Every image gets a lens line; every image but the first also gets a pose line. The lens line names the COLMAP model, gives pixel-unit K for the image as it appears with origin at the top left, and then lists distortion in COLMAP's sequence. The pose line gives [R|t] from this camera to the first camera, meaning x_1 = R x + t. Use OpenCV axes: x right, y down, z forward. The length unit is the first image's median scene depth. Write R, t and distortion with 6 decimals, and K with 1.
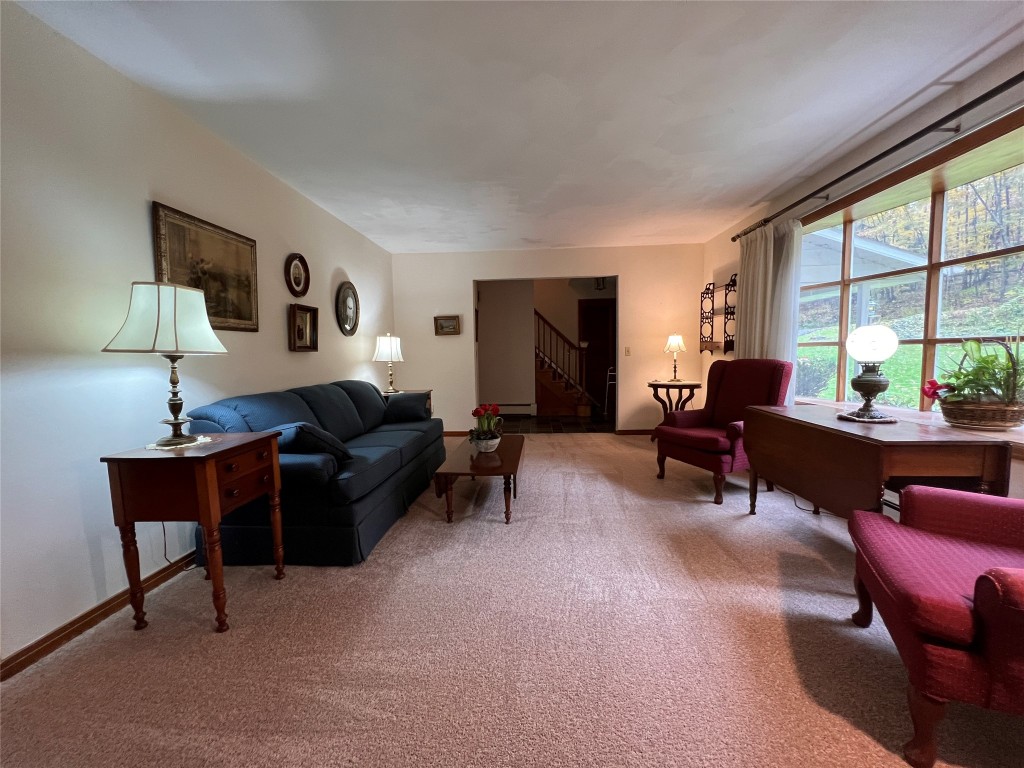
lens RADIAL K [[410.2, 0, 511.5], [0, 410.2, 385.3], [0, 0, 1]] dist [-0.003234, 0.000947]
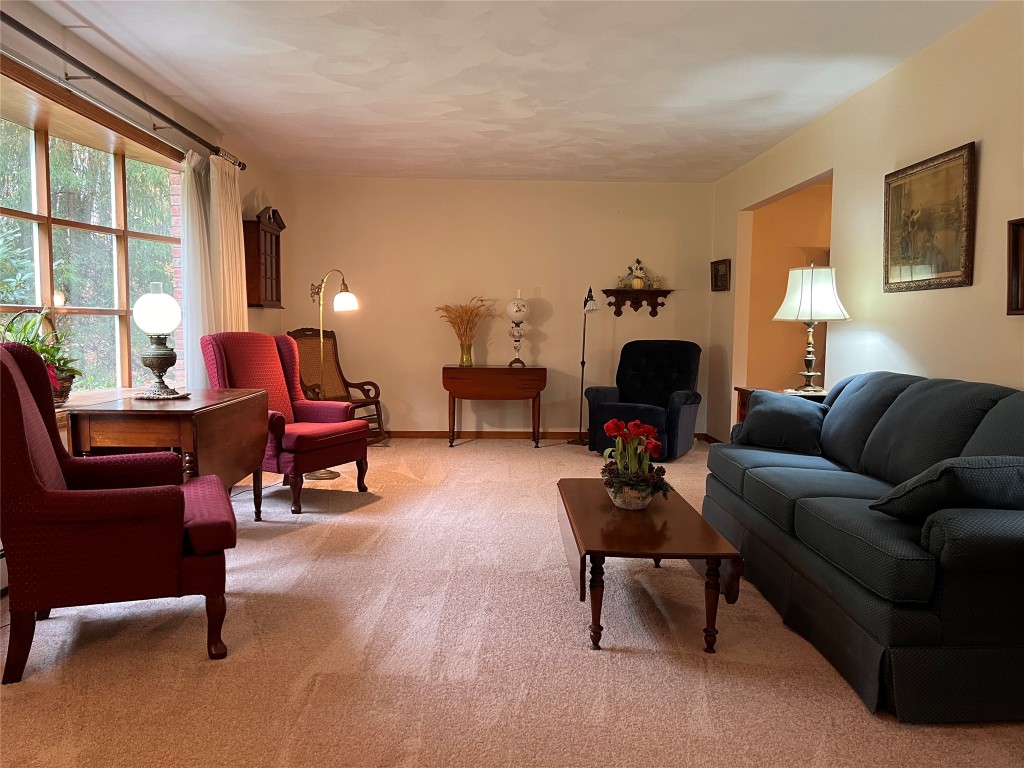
lens RADIAL K [[767.9, 0, 506.4], [0, 767.9, 391.1], [0, 0, 1]] dist [0.057030, -0.059233]
pose [[-0.996688, 0.013628, -0.080169, 0.172934], [0.000081, 0.986023, 0.166609, -0.148650], [0.081319, 0.166051, -0.982758, 1.892418]]
